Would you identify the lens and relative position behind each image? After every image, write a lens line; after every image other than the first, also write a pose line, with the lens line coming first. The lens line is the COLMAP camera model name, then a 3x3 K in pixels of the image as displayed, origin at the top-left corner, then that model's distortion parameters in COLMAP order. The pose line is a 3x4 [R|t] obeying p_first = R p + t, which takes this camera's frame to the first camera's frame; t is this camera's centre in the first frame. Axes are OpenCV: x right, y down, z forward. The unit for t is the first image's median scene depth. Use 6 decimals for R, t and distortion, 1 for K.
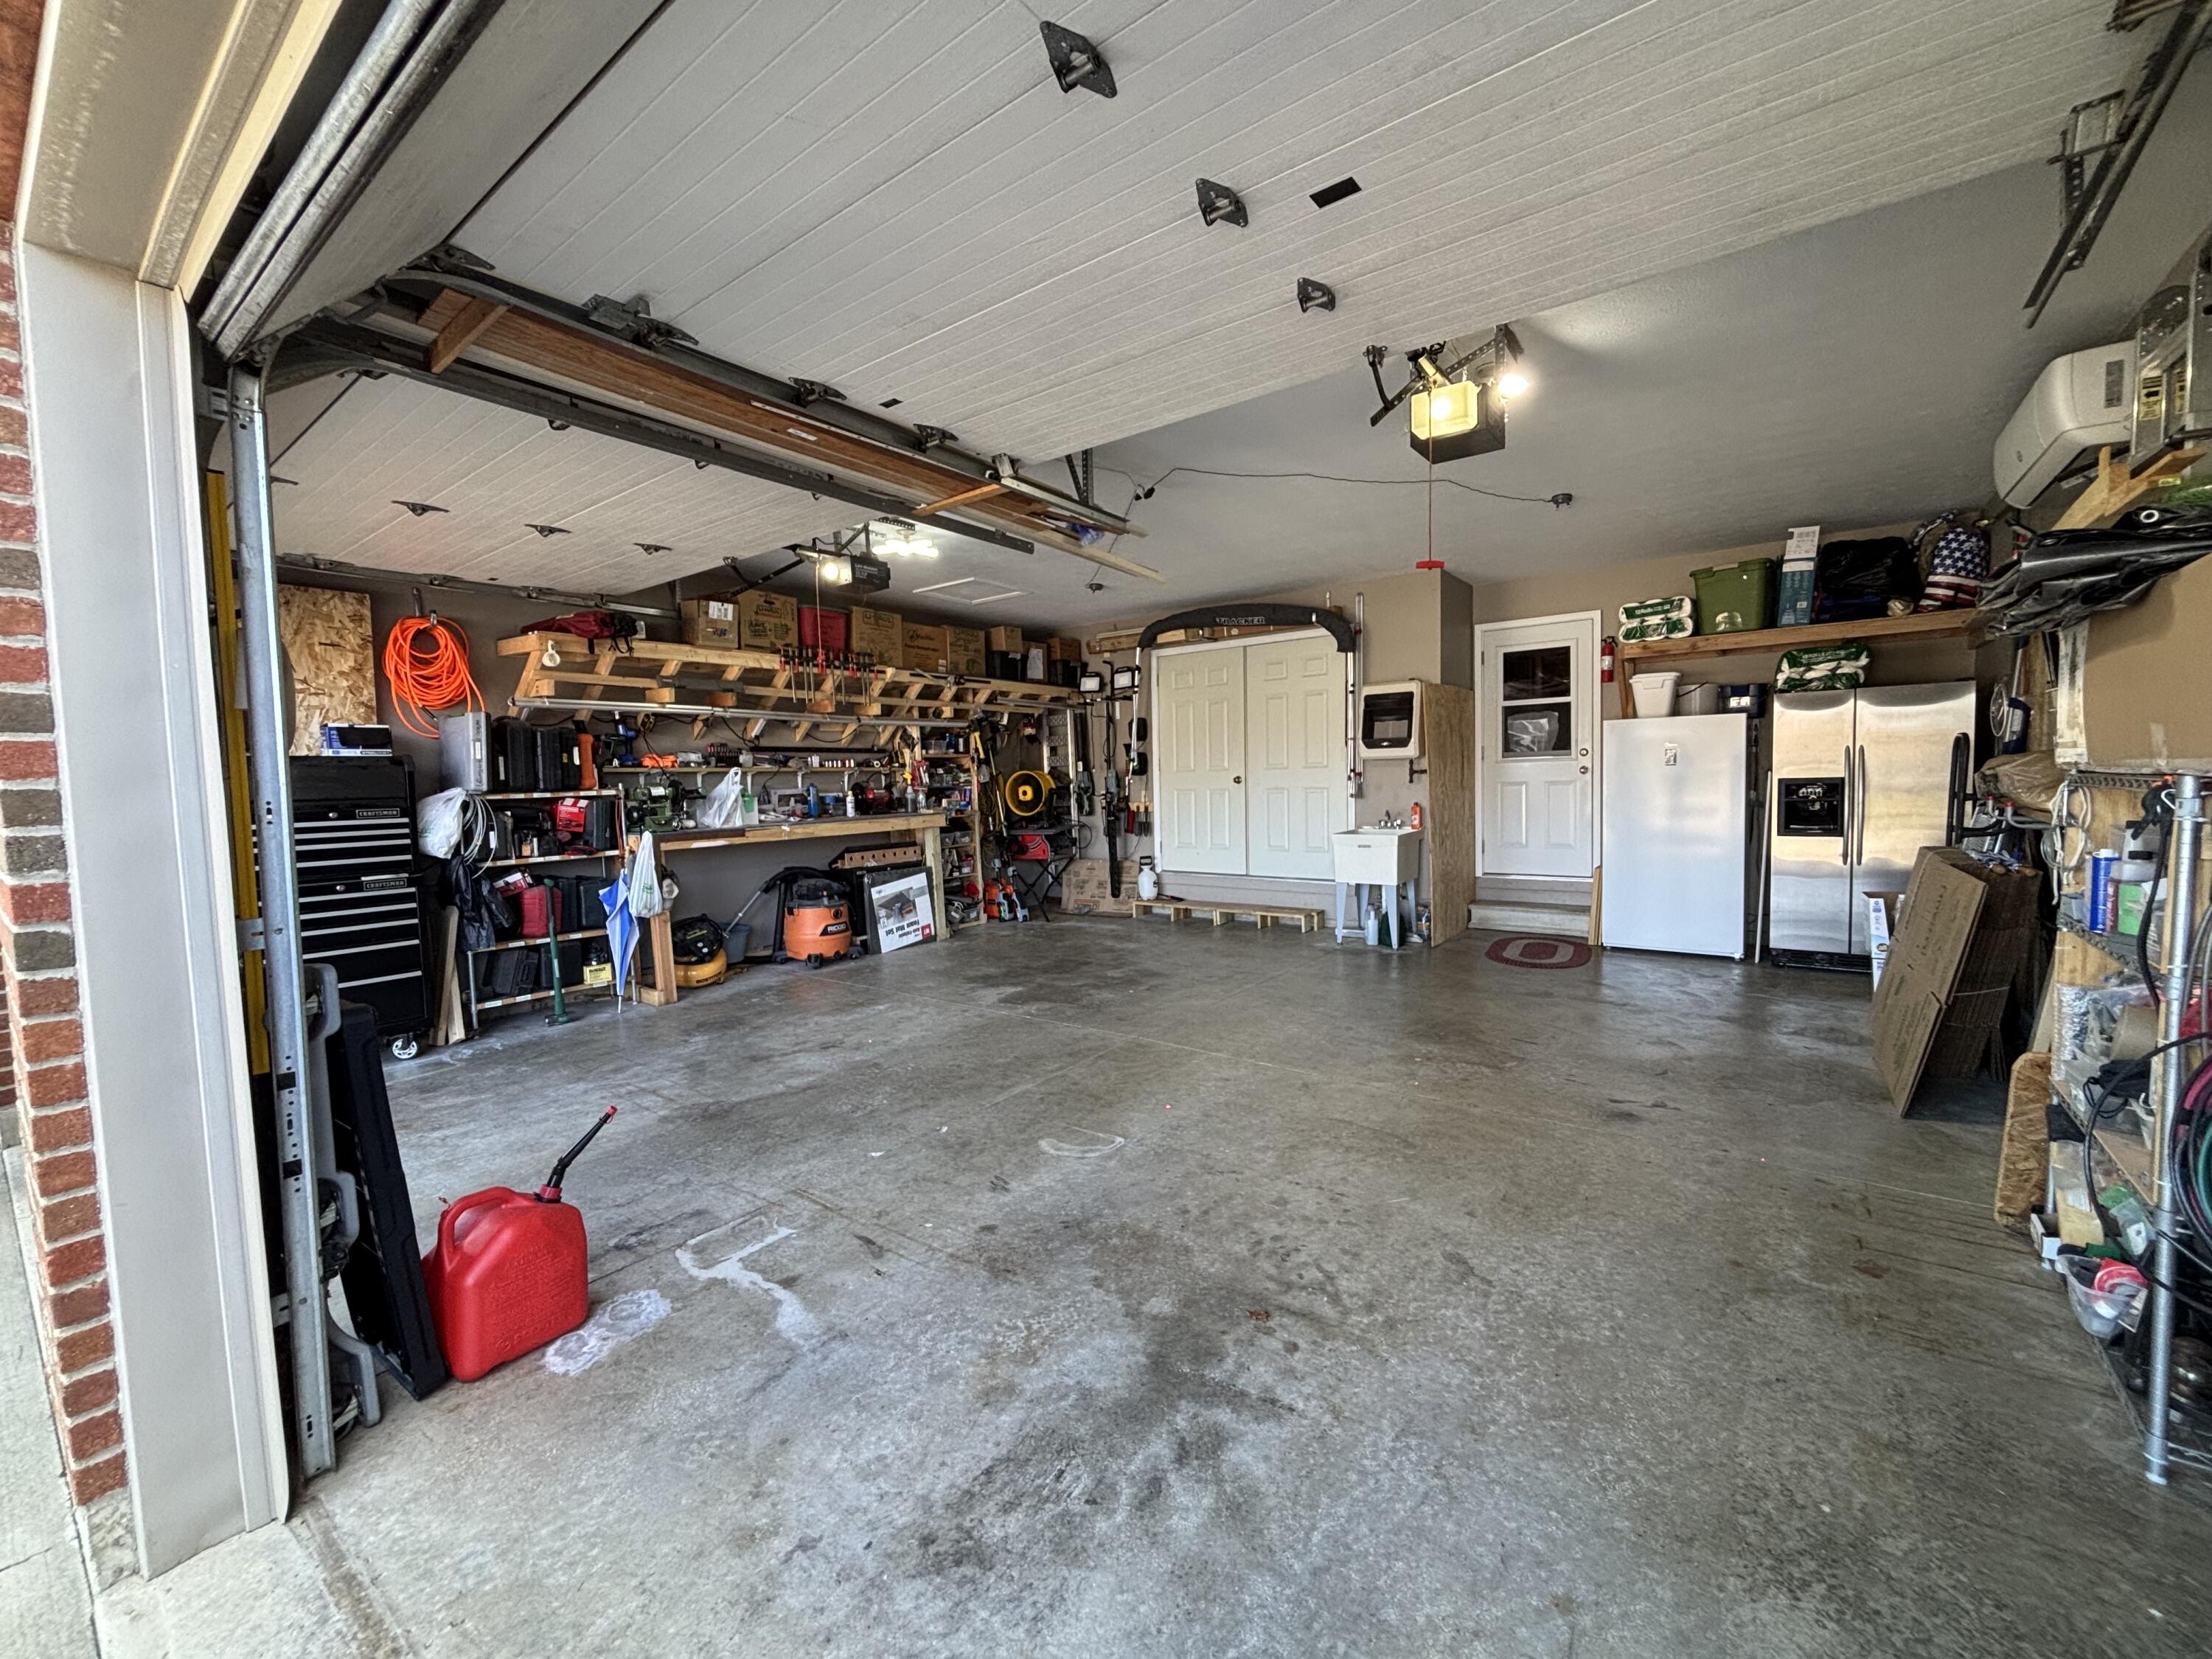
lens RADIAL K [[926.0, 0, 1082.3], [0, 926.0, 837.2], [0, 0, 1]] dist [-0.001292, 0.001324]
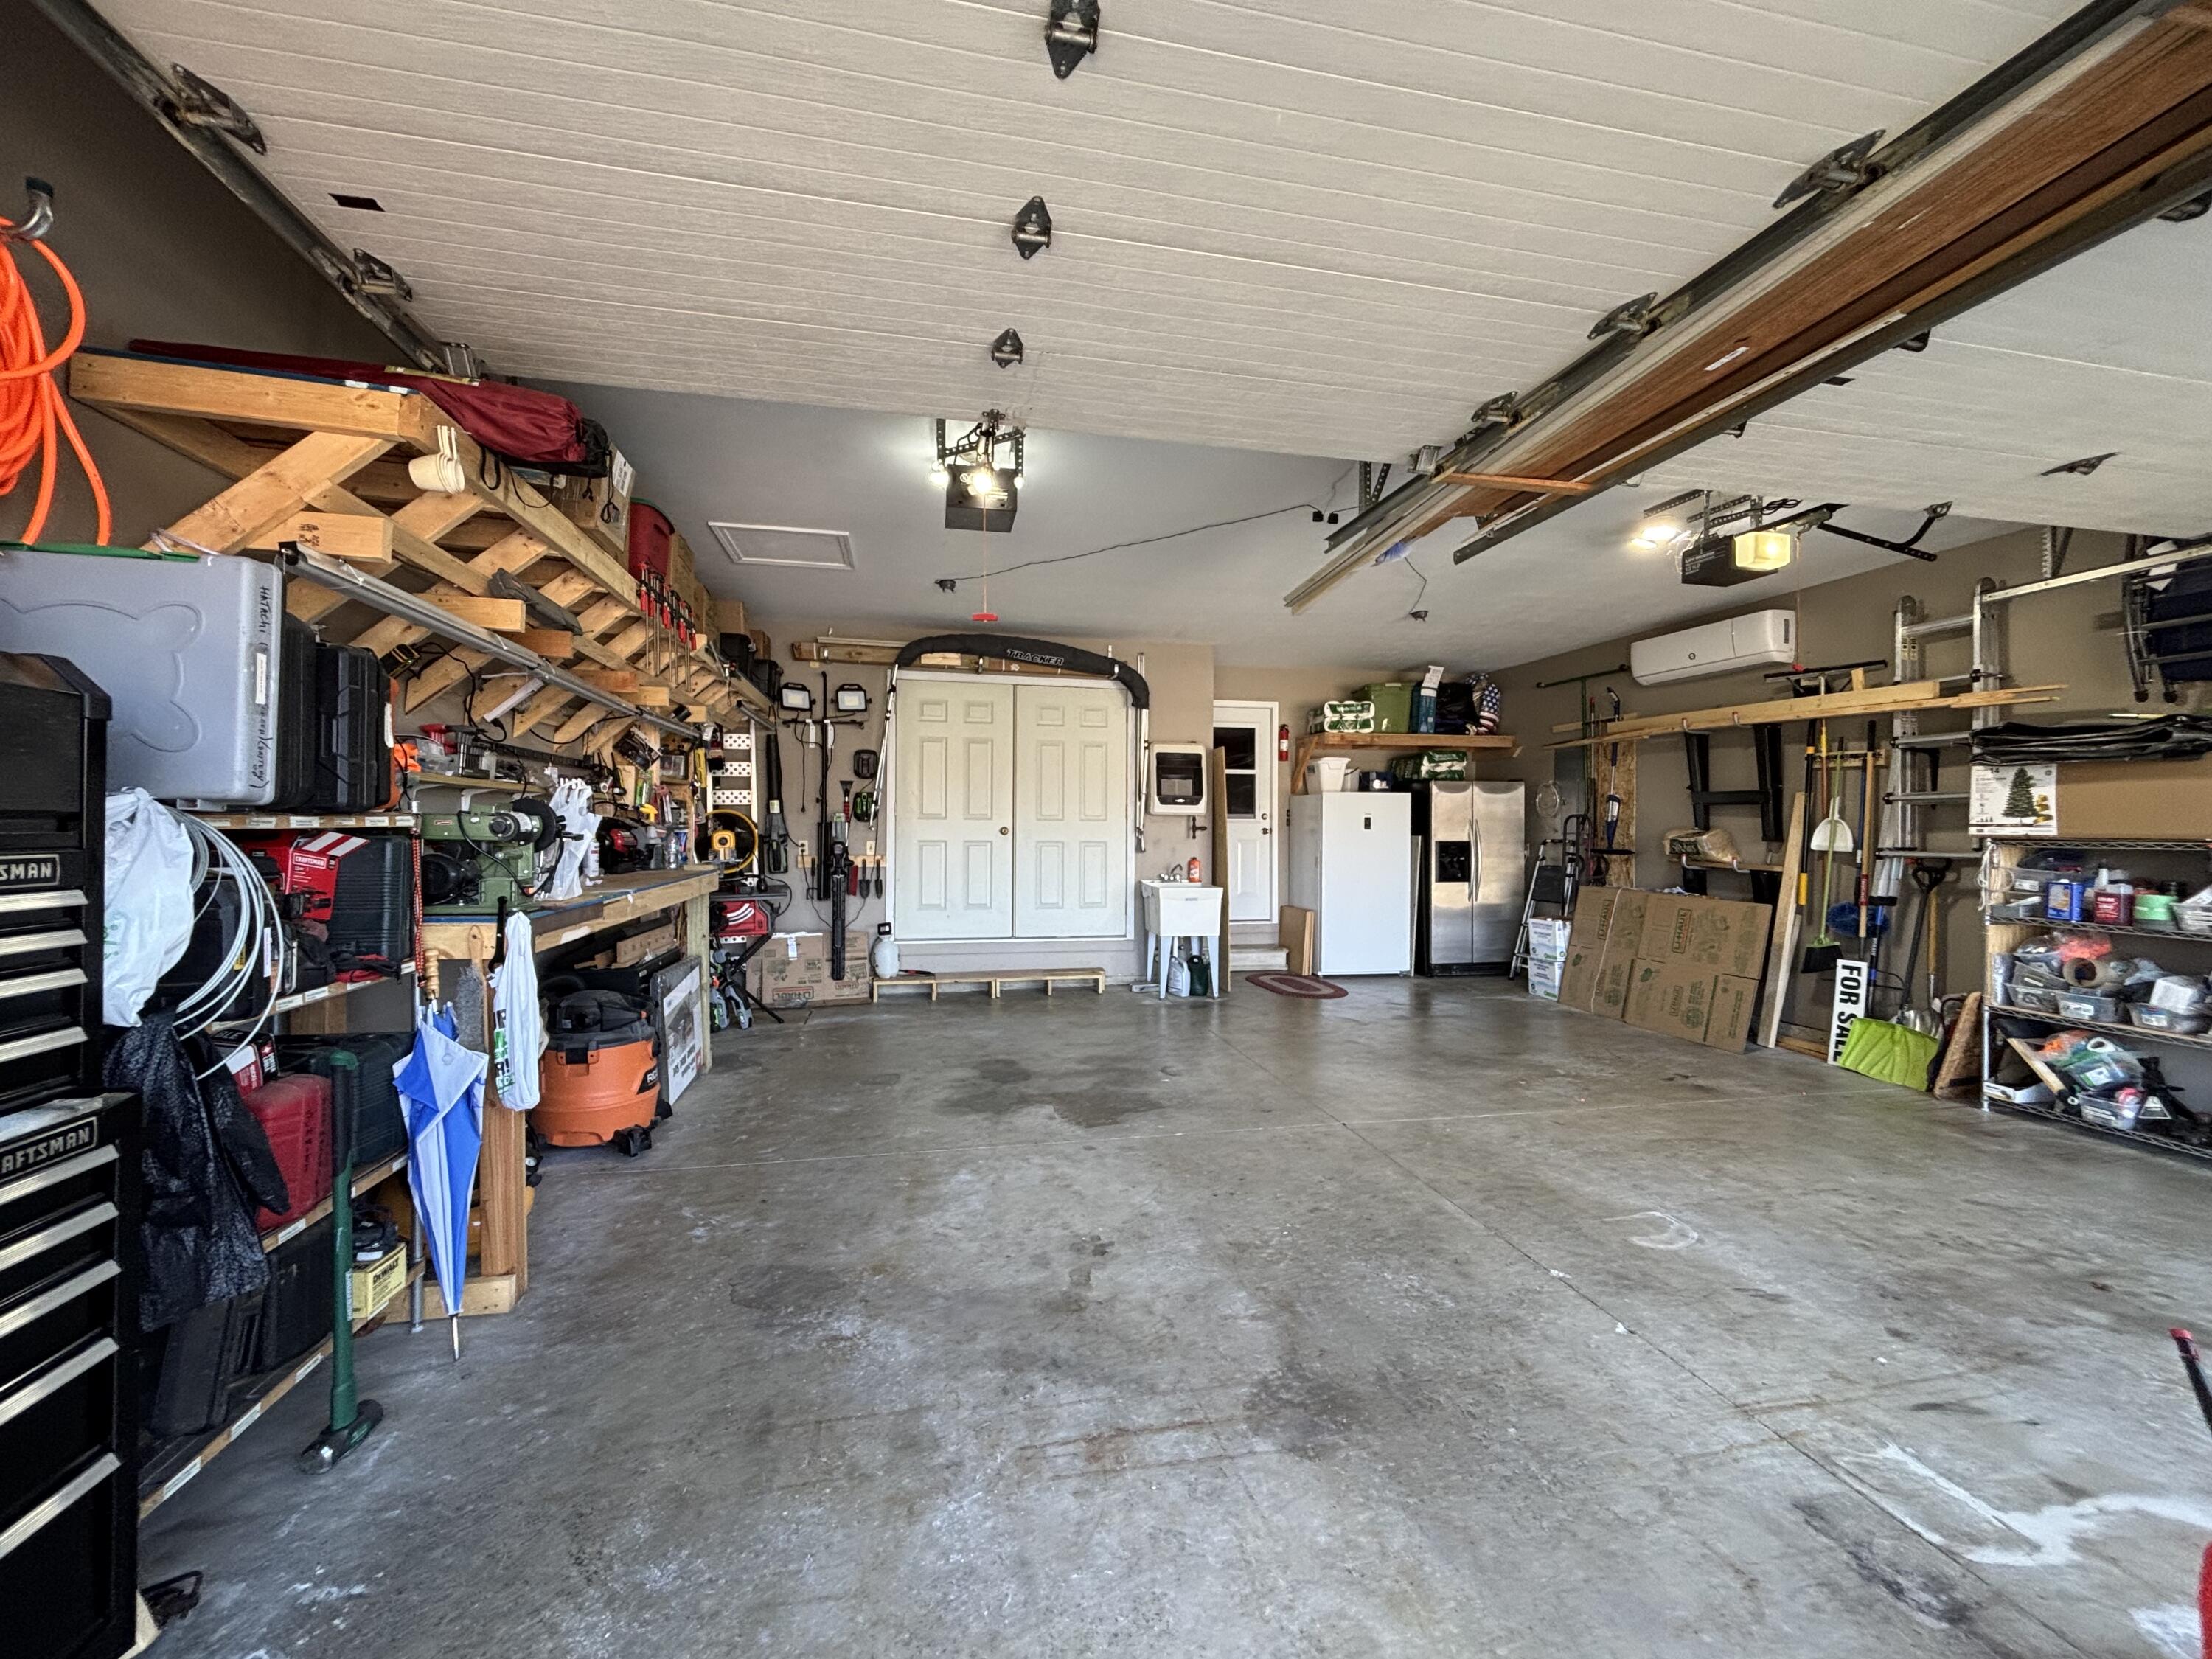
lens RADIAL K [[926.0, 0, 1104.7], [0, 926.0, 829.0], [0, 0, 1]] dist [-0.001292, 0.001324]
pose [[0.628041, 0.029458, 0.777622, -0.757413], [0.026952, 0.997860, -0.059569, -0.013891], [-0.777713, 0.058370, 0.625904, 0.599131]]
